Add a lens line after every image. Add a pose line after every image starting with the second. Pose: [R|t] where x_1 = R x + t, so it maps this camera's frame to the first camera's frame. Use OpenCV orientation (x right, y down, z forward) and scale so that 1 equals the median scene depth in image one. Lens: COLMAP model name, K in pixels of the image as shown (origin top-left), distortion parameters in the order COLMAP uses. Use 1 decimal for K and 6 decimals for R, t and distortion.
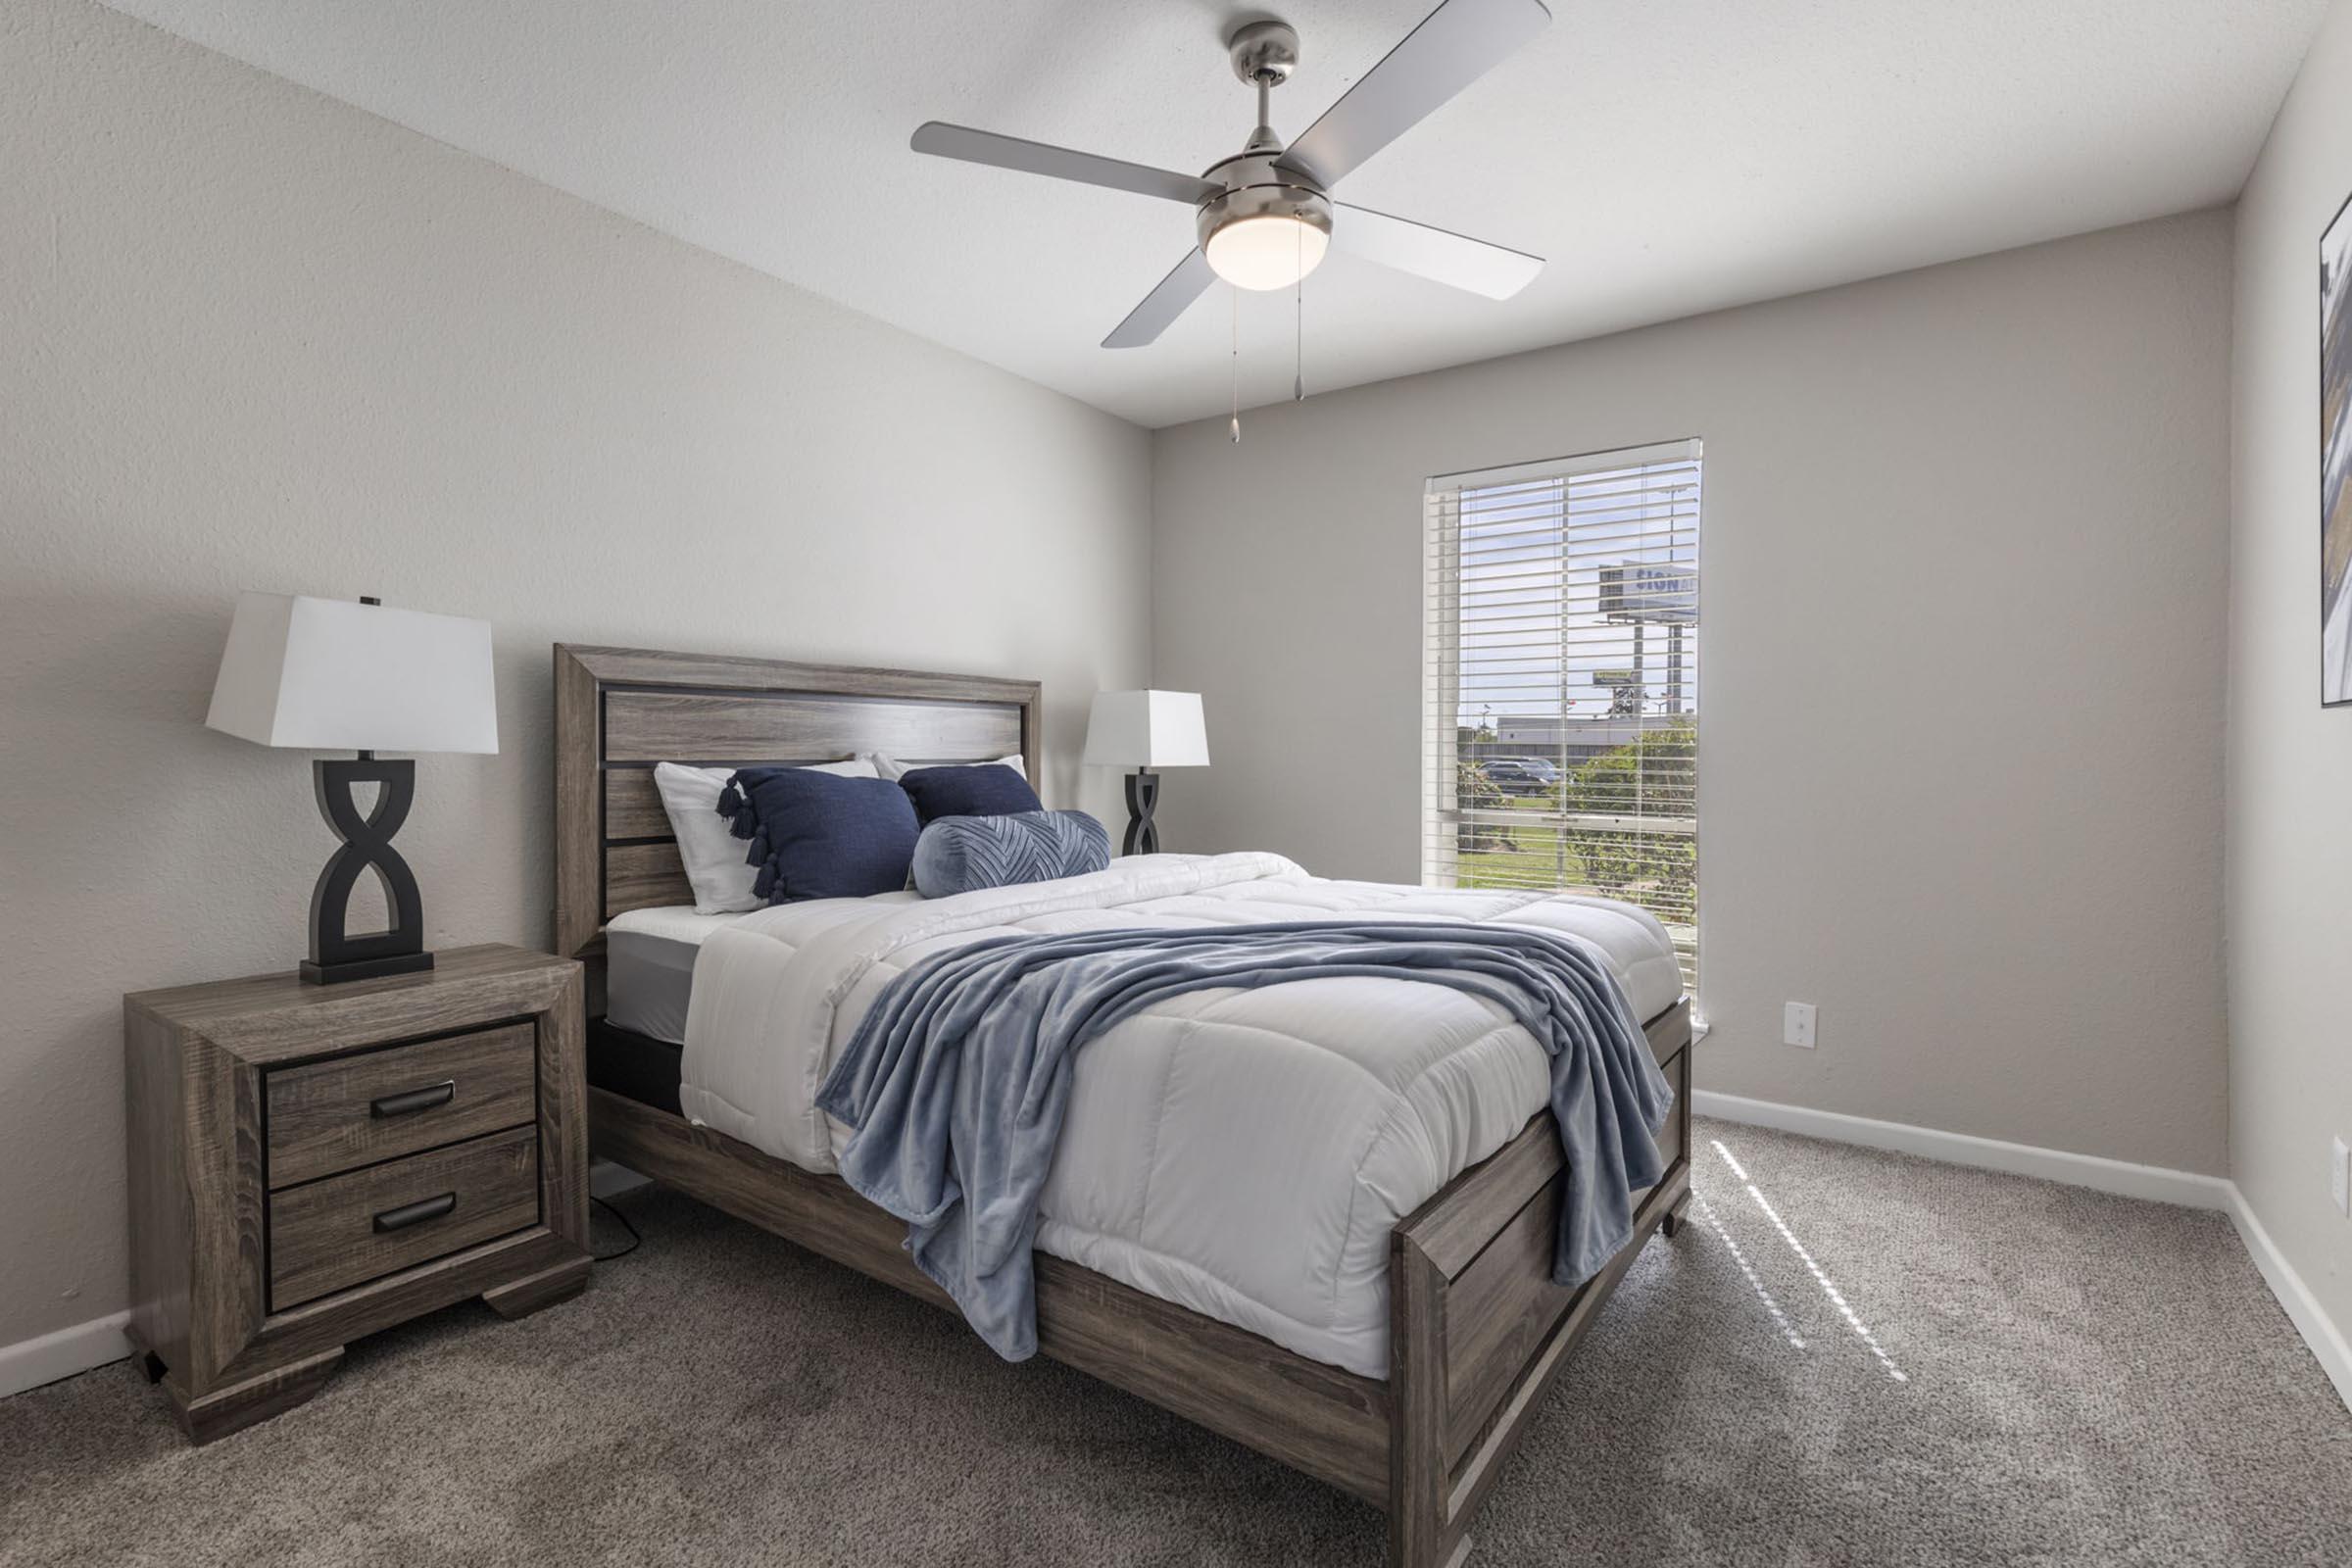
lens RADIAL K [[1065.5, 0, 1172.0], [0, 1065.5, 768.8], [0, 0, 1]] dist [0.002424, 0.000581]
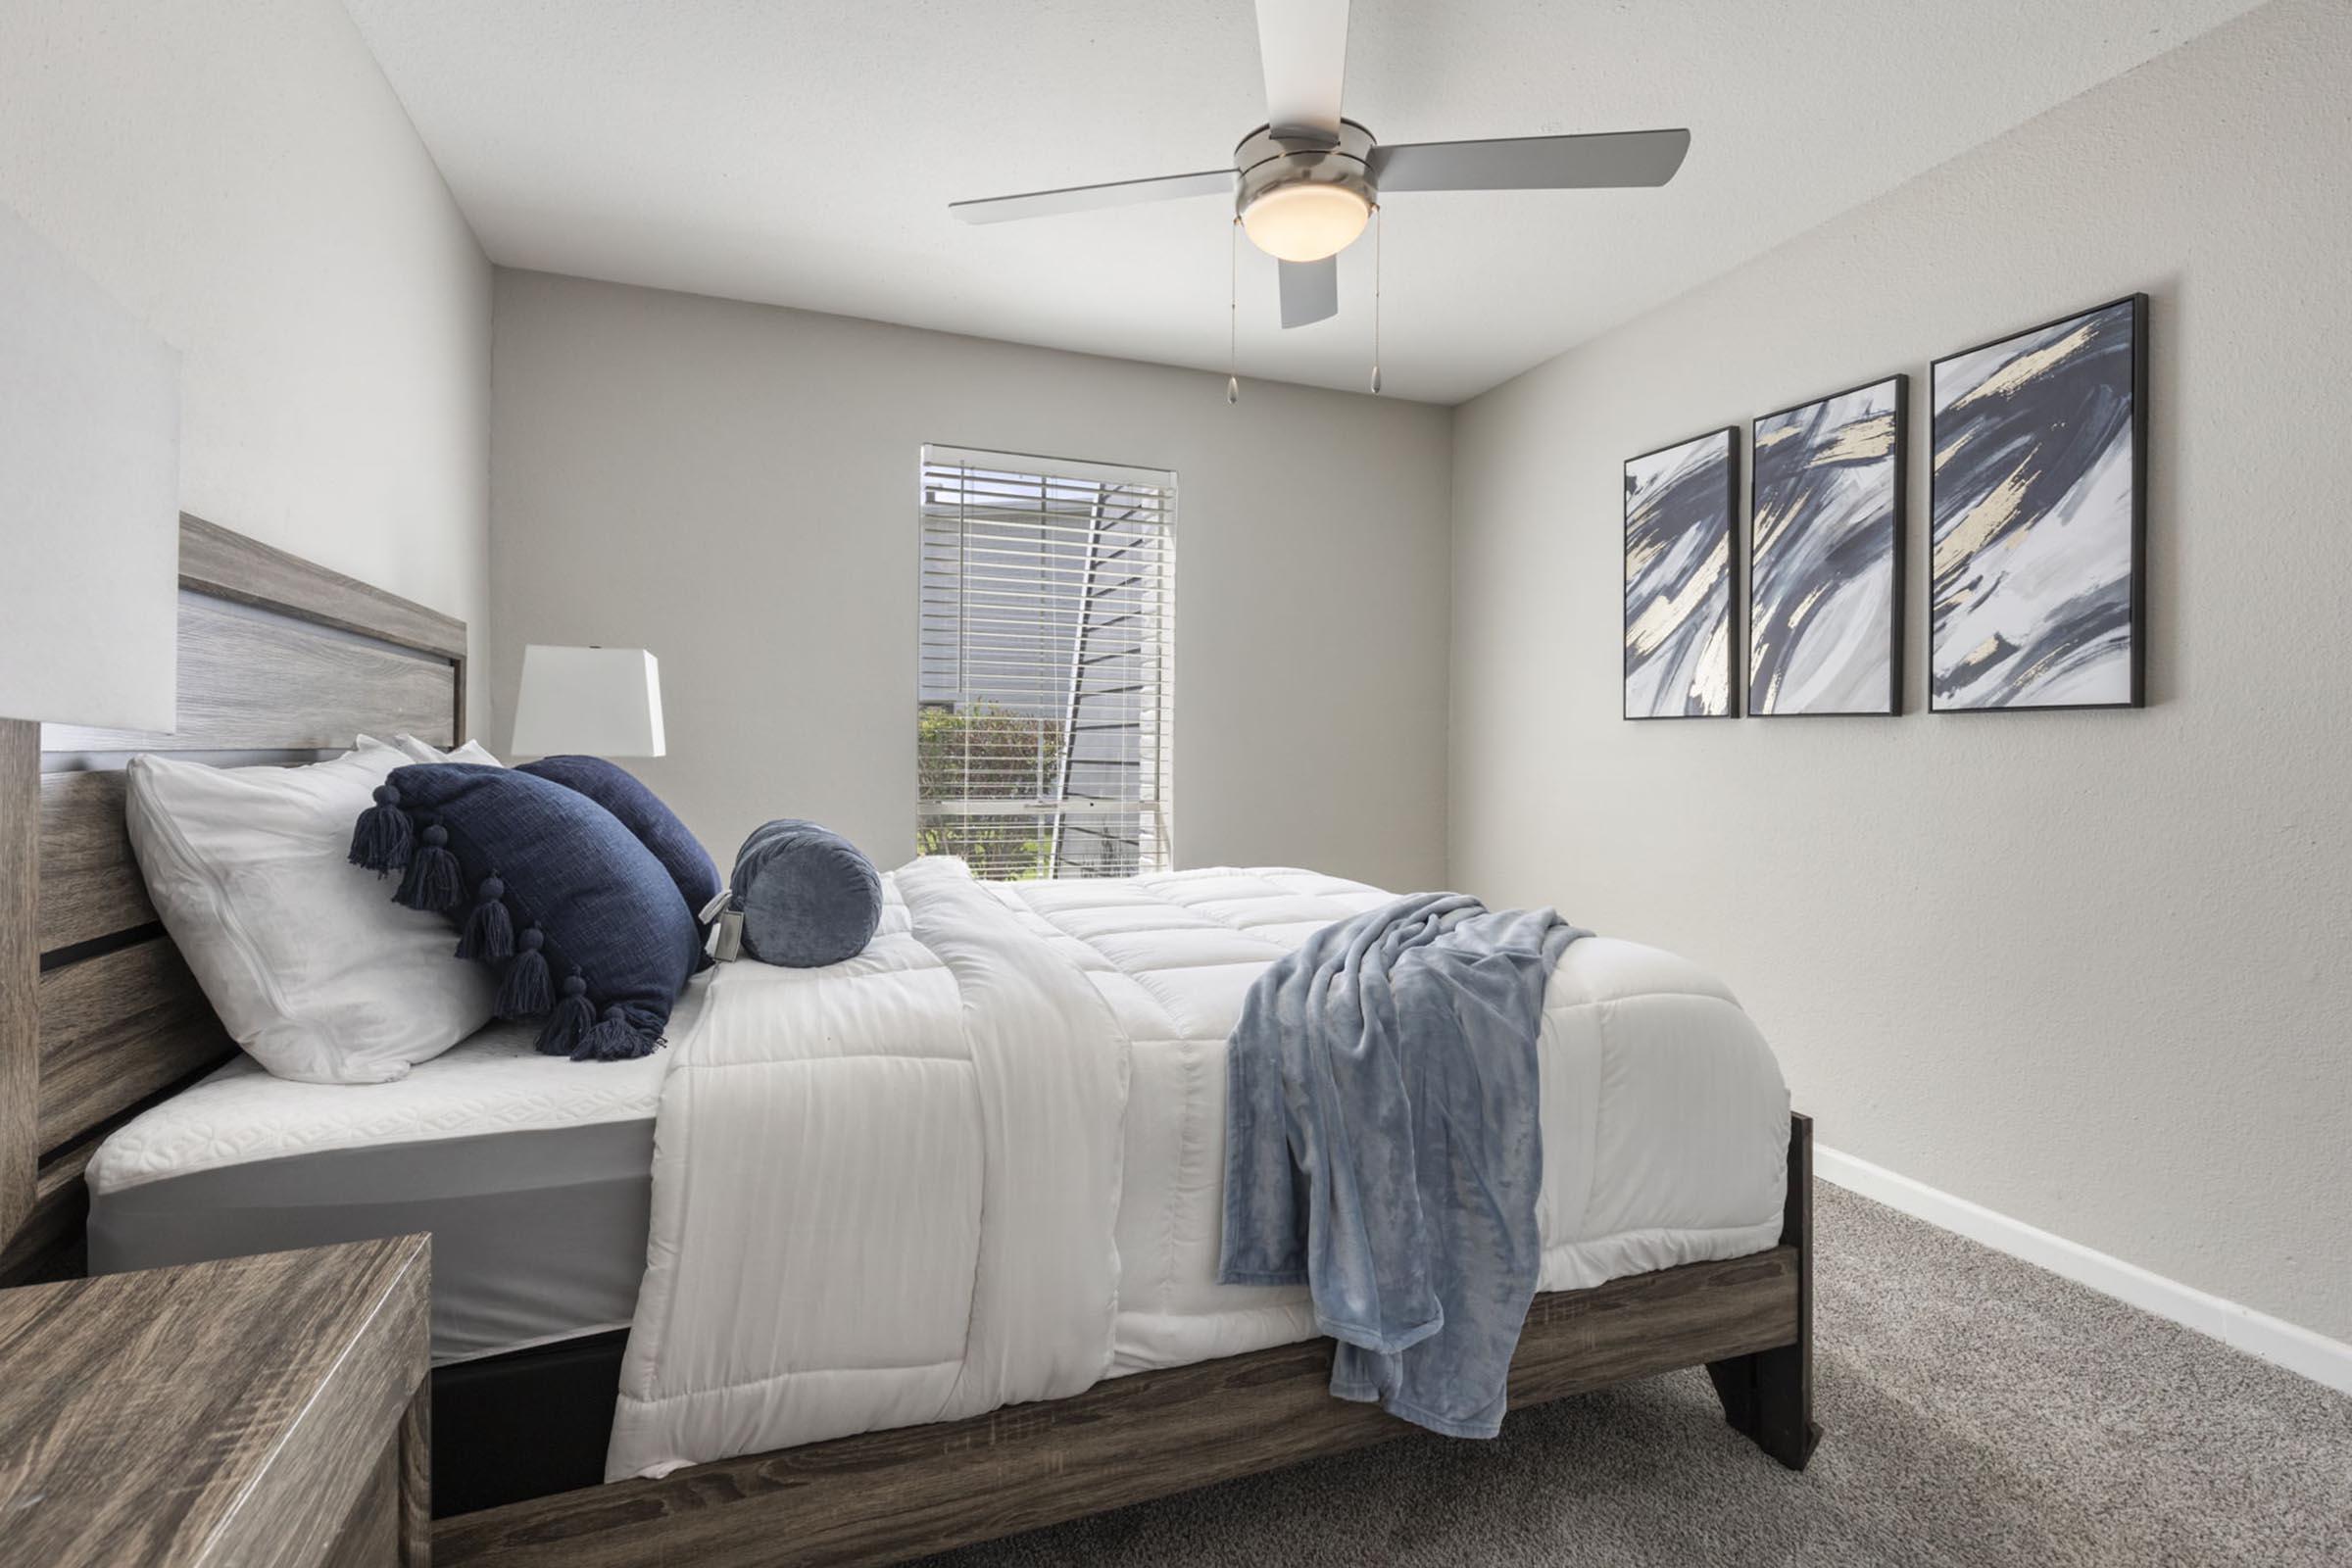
lens RADIAL K [[1055.9, 0, 1168.9], [0, 1055.9, 775.7], [0, 0, 1]] dist [0.025194, 0.000222]
pose [[0.559932, -0.021513, 0.828259, -0.666069], [0.004047, 0.999722, 0.023231, -0.006315], [-0.828529, -0.009656, 0.559863, 0.481629]]
